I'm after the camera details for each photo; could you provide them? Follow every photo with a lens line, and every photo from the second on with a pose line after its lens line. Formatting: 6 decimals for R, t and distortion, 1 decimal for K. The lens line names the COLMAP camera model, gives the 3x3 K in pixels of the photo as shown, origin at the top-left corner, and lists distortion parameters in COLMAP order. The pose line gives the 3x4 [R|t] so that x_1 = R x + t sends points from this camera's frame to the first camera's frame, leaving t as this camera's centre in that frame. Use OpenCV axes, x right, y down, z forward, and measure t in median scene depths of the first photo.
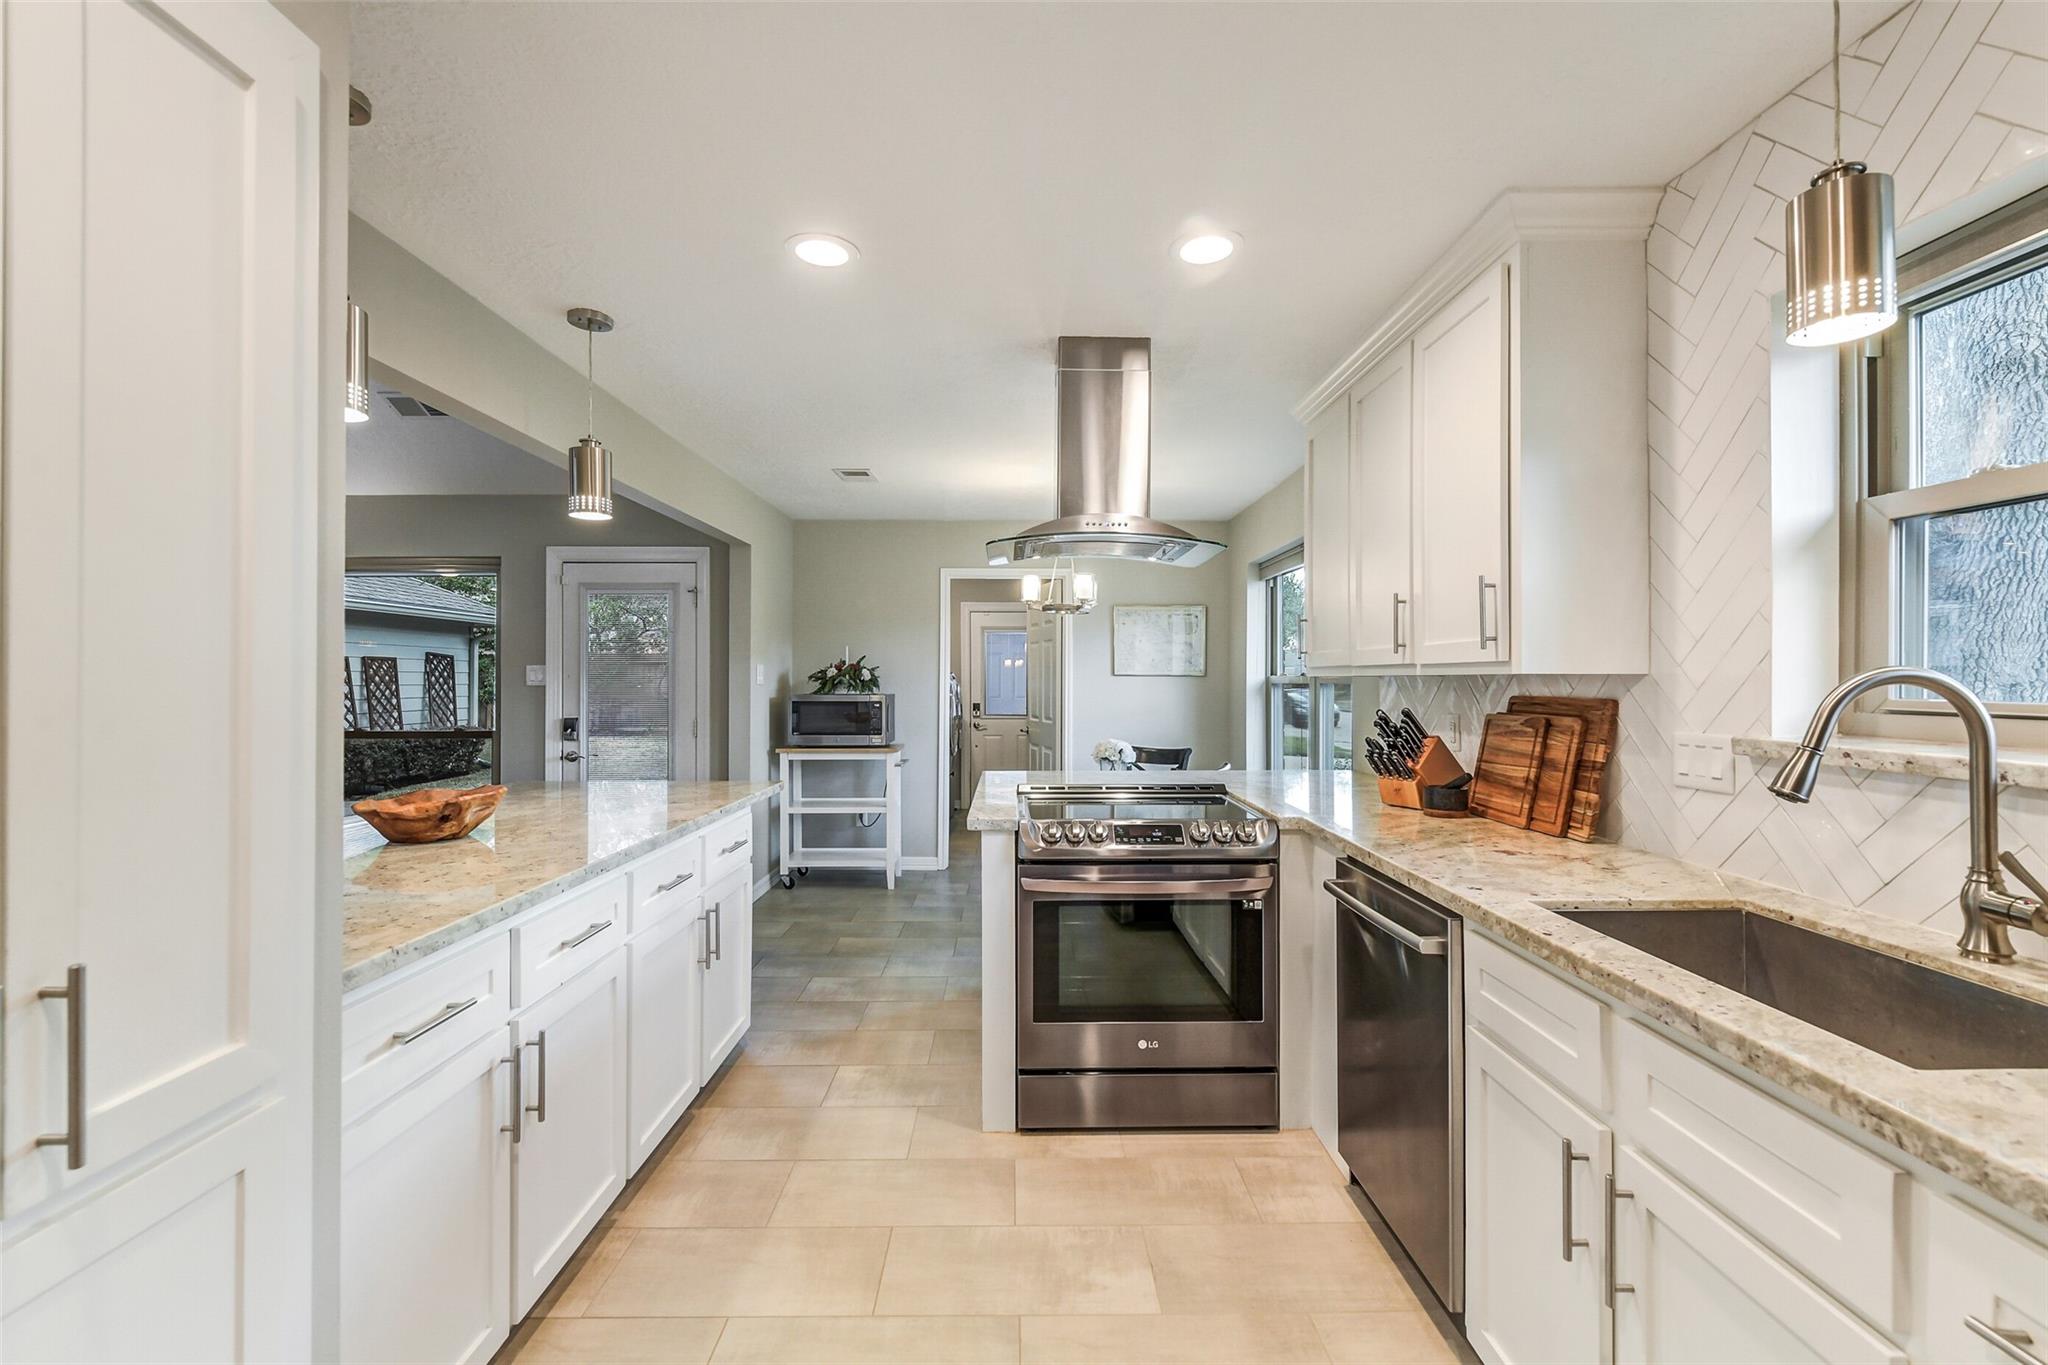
lens RADIAL K [[889.8, 0, 1027.9], [0, 889.8, 680.2], [0, 0, 1]] dist [0.002858, -0.001779]
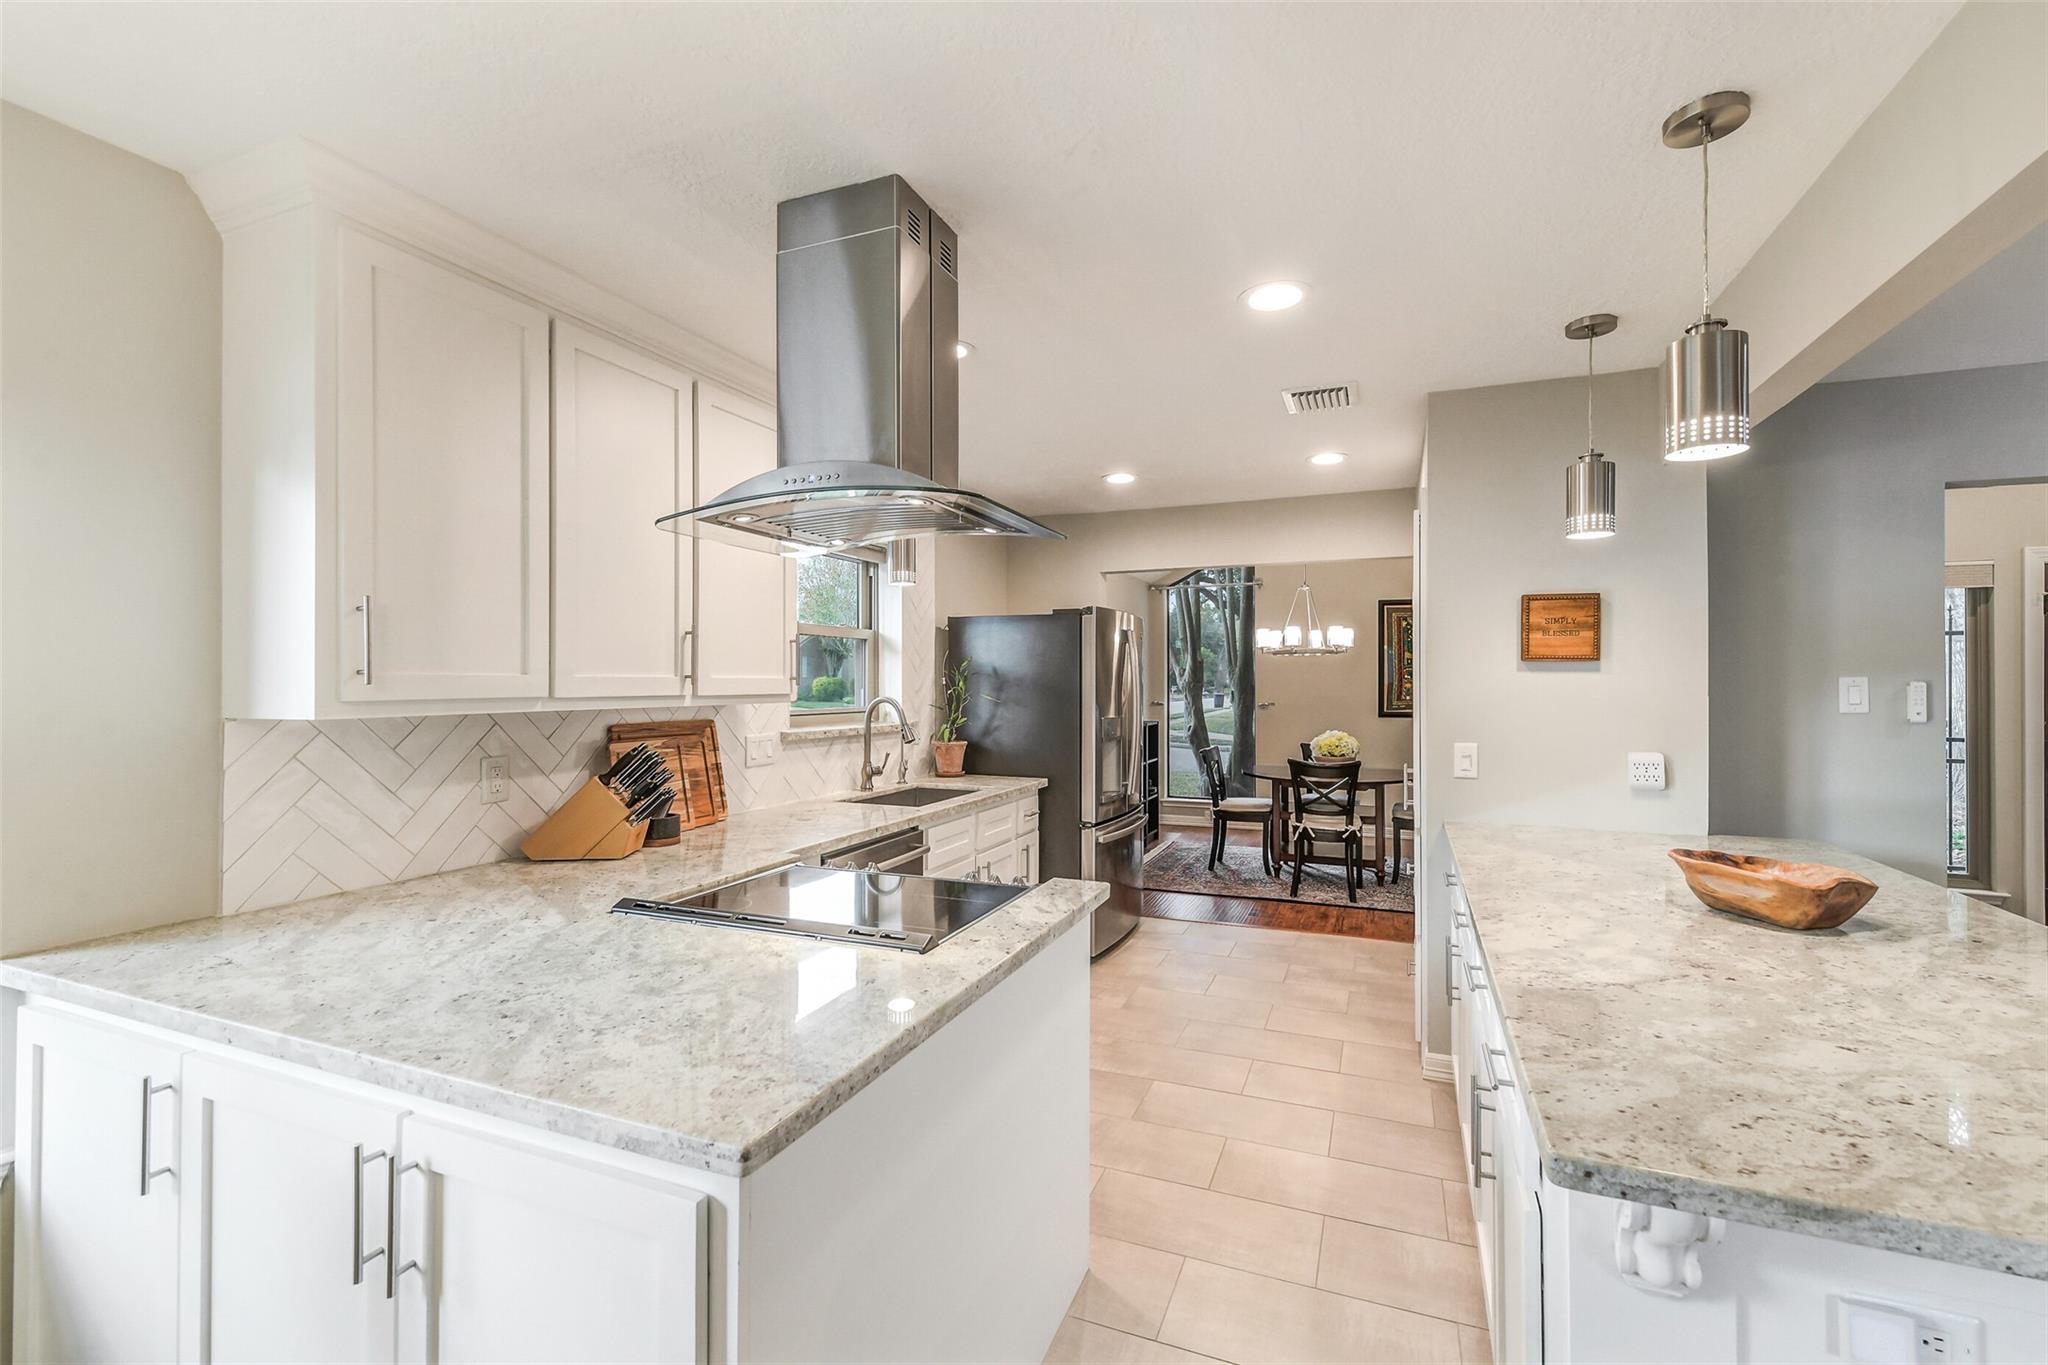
lens RADIAL K [[889.8, 0, 1025.0], [0, 889.8, 680.3], [0, 0, 1]] dist [0.002858, -0.001779]
pose [[-0.918960, -0.000203, 0.394351, -0.428341], [-0.000061, 1.000000, 0.000372, -0.048107], [-0.394351, 0.000318, -0.918960, 2.380048]]
